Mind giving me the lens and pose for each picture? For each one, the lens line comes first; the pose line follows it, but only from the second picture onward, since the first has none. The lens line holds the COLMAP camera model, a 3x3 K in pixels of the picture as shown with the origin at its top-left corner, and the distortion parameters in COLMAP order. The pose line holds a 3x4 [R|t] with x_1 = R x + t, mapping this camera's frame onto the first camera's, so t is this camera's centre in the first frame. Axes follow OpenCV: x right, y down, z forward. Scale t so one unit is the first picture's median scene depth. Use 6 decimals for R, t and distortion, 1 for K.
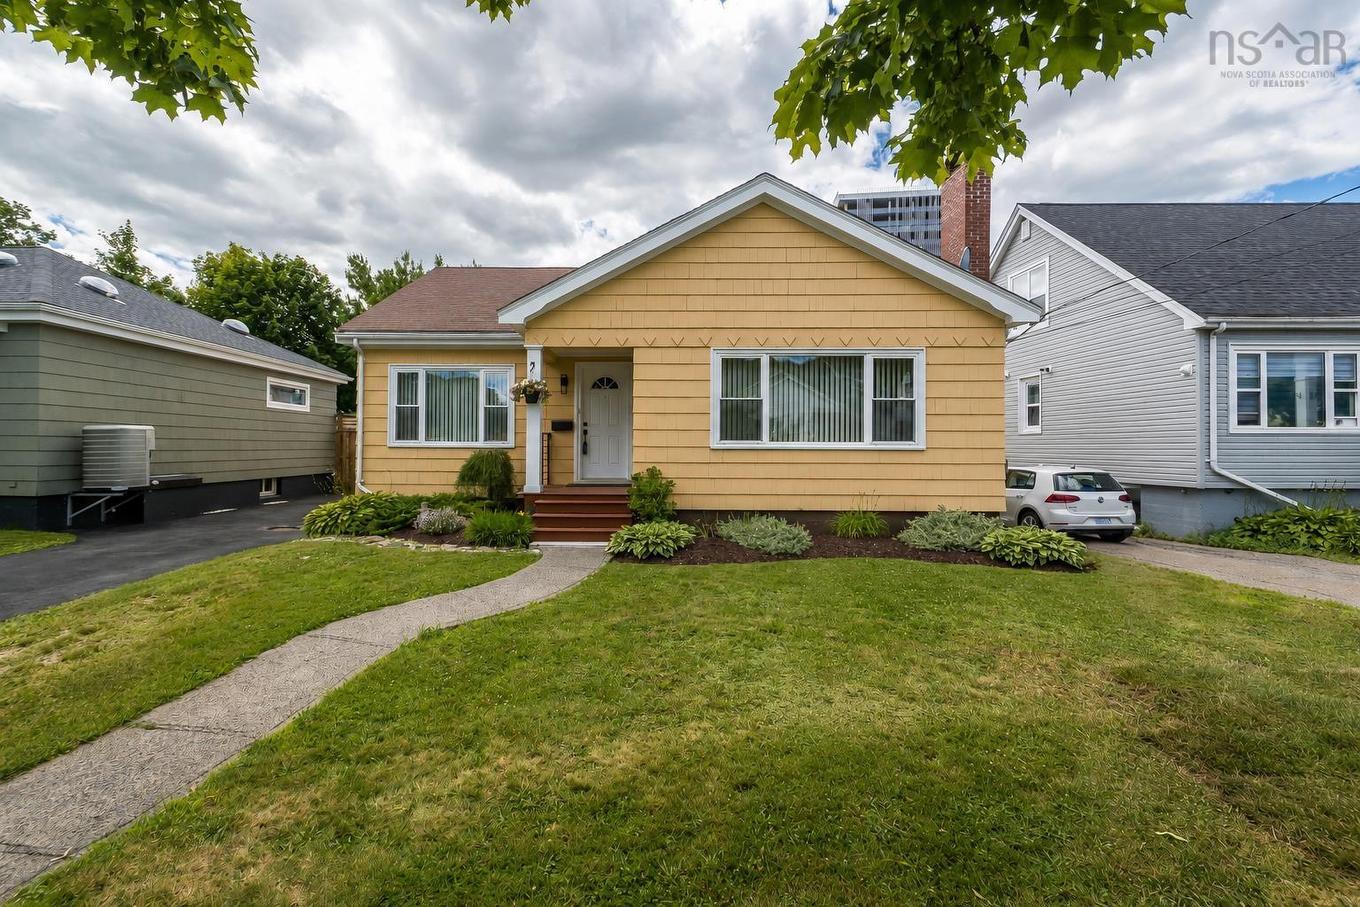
lens RADIAL K [[626.2, 0, 705.0], [0, 626.2, 431.8], [0, 0, 1]] dist [-0.000225, -0.000161]
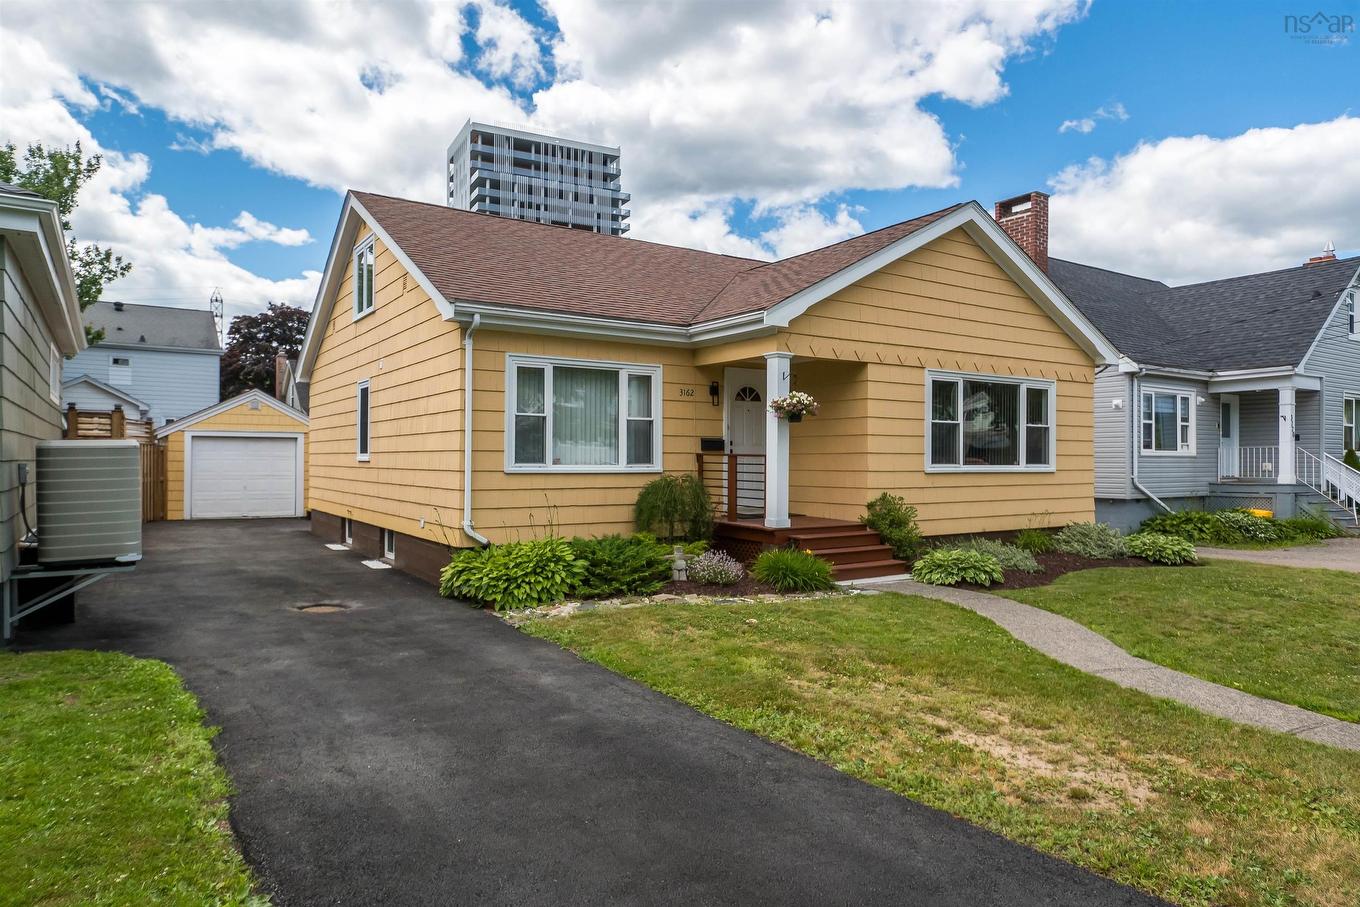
lens RADIAL K [[833.3, 0, 680.0], [0, 833.3, 453.5], [0, 0, 1]] dist [-0.000003, 0.000676]
pose [[0.820019, 0.002129, 0.572332, -0.929639], [-0.016228, 0.999678, 0.019533, -0.019604], [-0.572106, -0.025305, 0.819789, 0.141994]]
